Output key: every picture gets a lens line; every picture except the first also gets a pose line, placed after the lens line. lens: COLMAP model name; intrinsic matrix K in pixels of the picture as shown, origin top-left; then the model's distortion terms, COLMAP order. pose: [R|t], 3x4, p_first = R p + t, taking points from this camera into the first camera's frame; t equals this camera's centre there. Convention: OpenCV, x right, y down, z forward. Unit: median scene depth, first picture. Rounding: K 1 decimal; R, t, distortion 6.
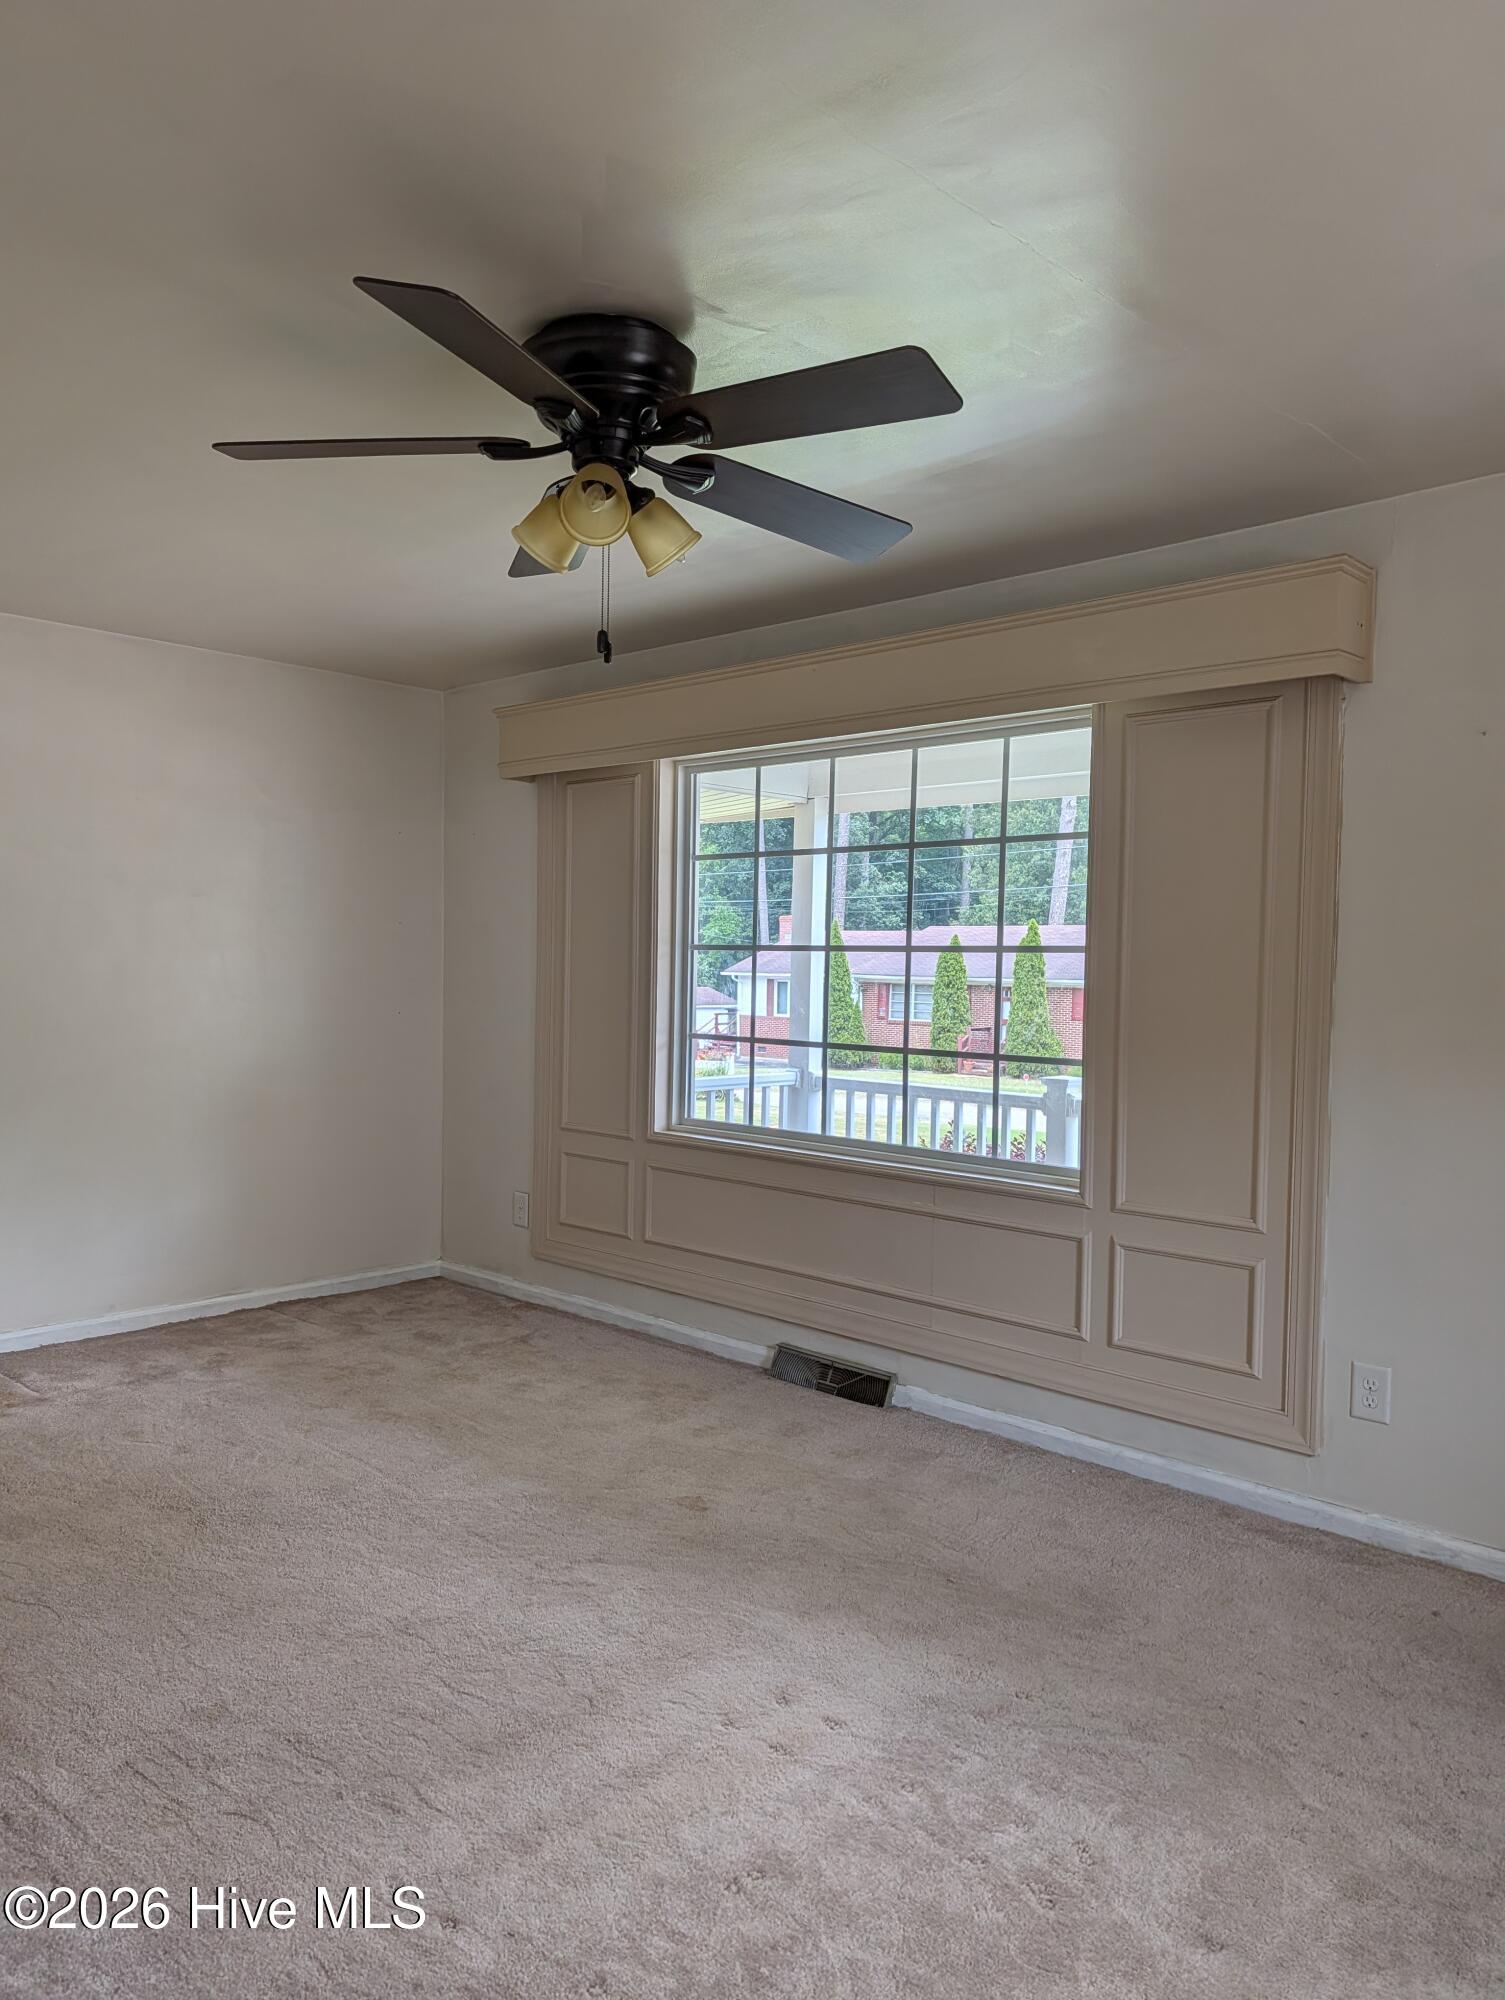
lens RADIAL K [[1442.2, 0, 754.0], [0, 1442.2, 1006.6], [0, 0, 1]] dist [0.026796, -0.023478]
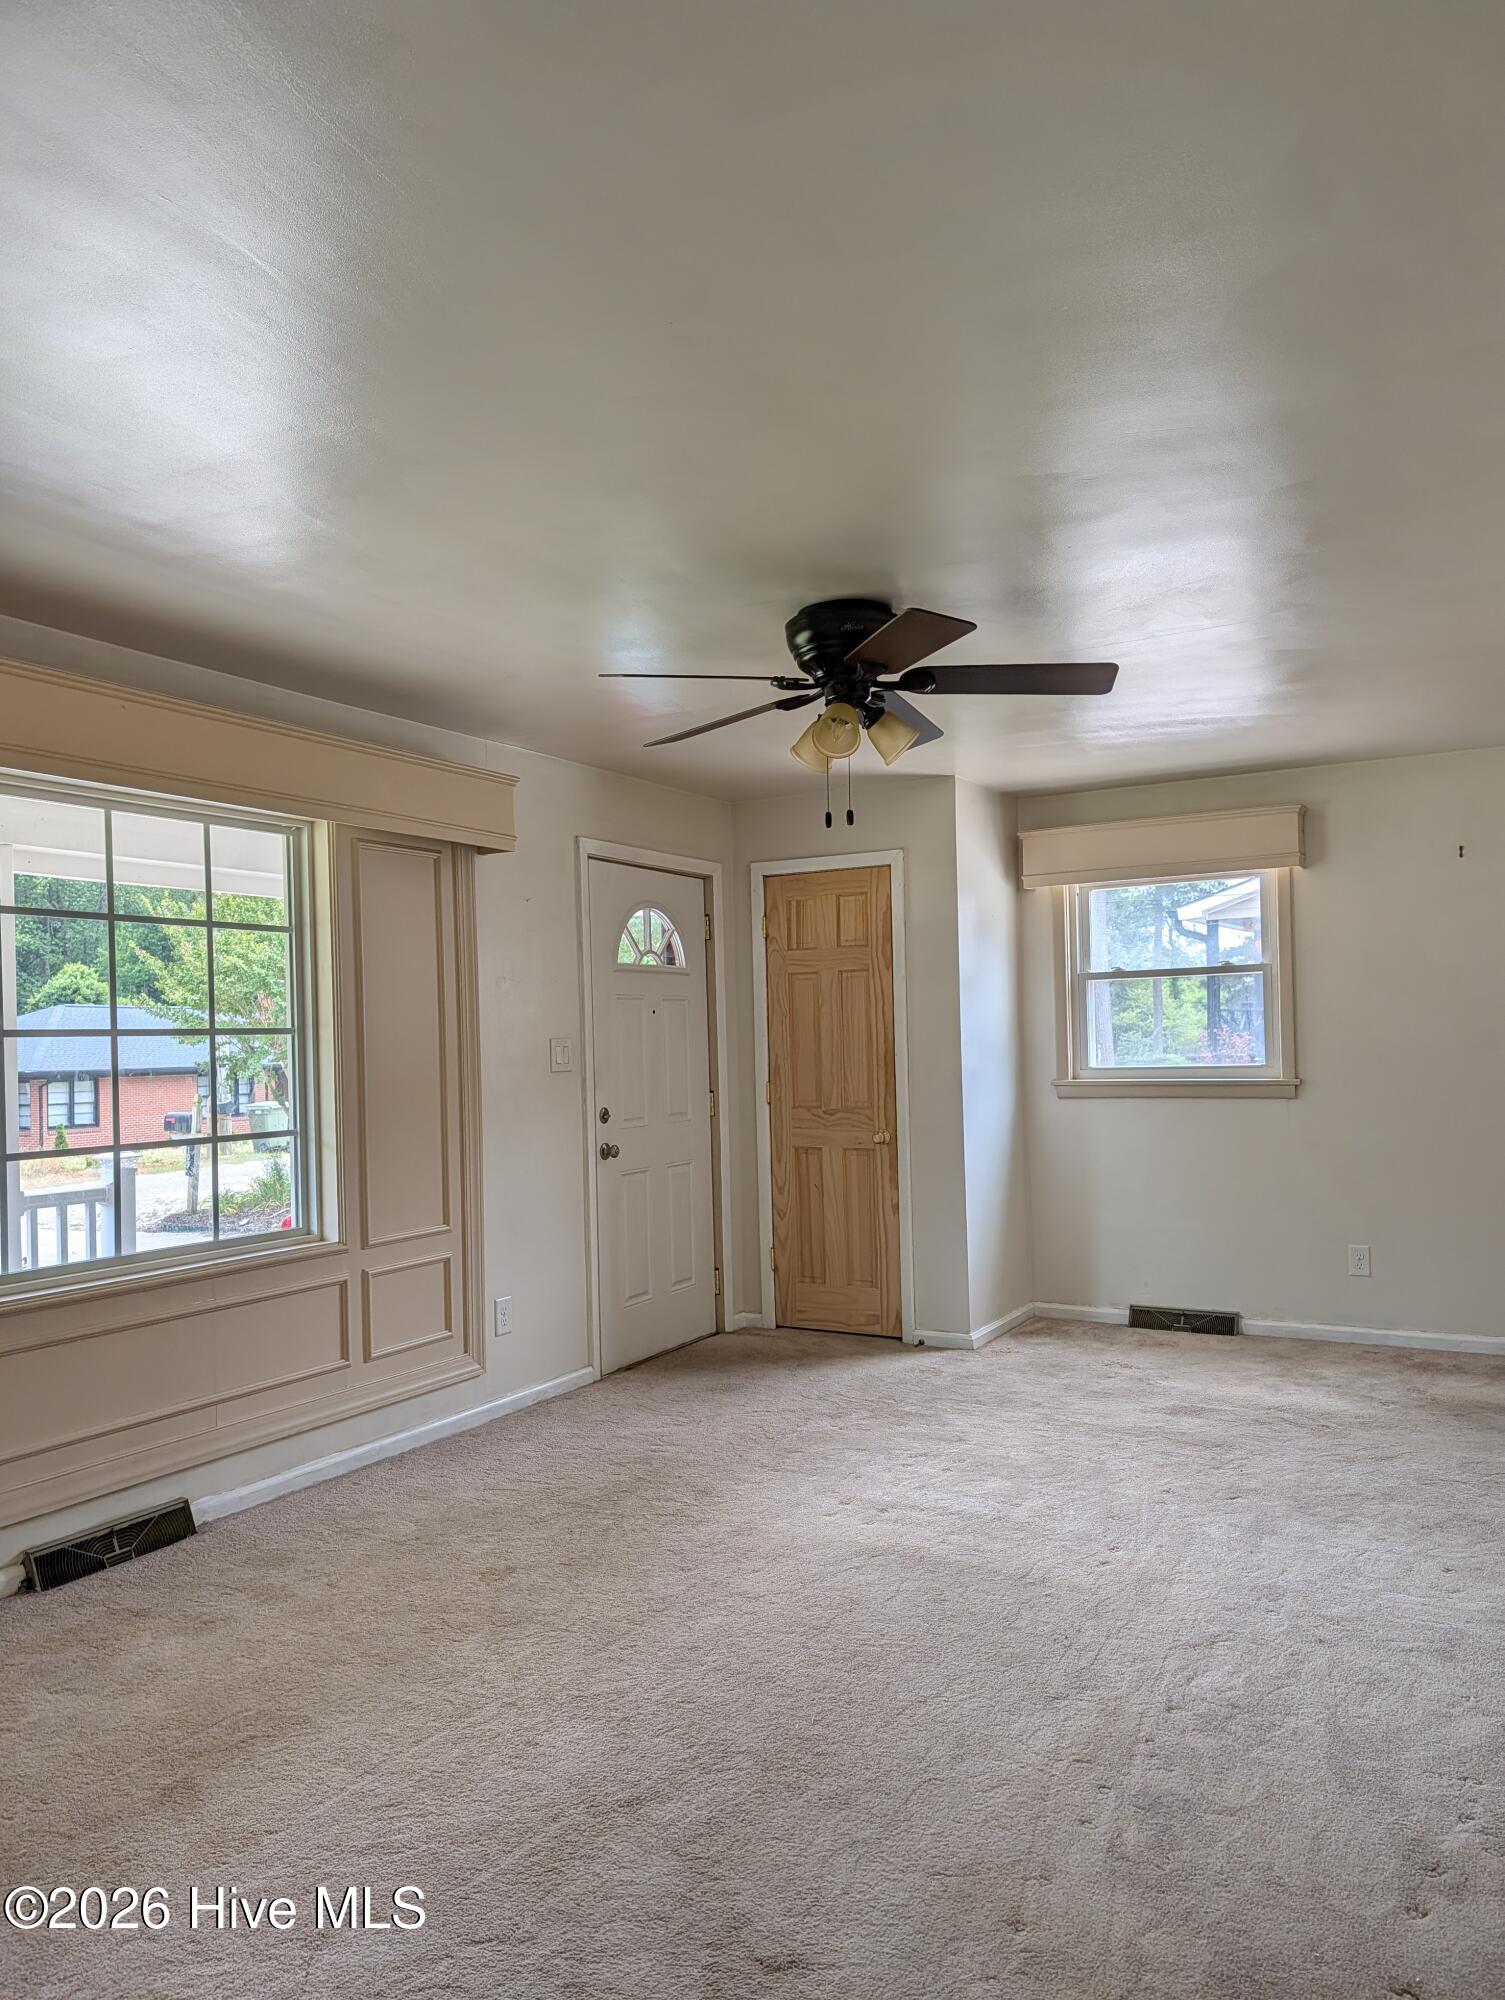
lens RADIAL K [[1442.2, 0, 746.2], [0, 1442.2, 1010.6], [0, 0, 1]] dist [0.026796, -0.023478]
pose [[-0.240864, 0.007200, 0.970532, -0.890987], [0.045430, 0.998960, 0.003864, -0.041124], [-0.969495, 0.045022, -0.240941, 0.872169]]
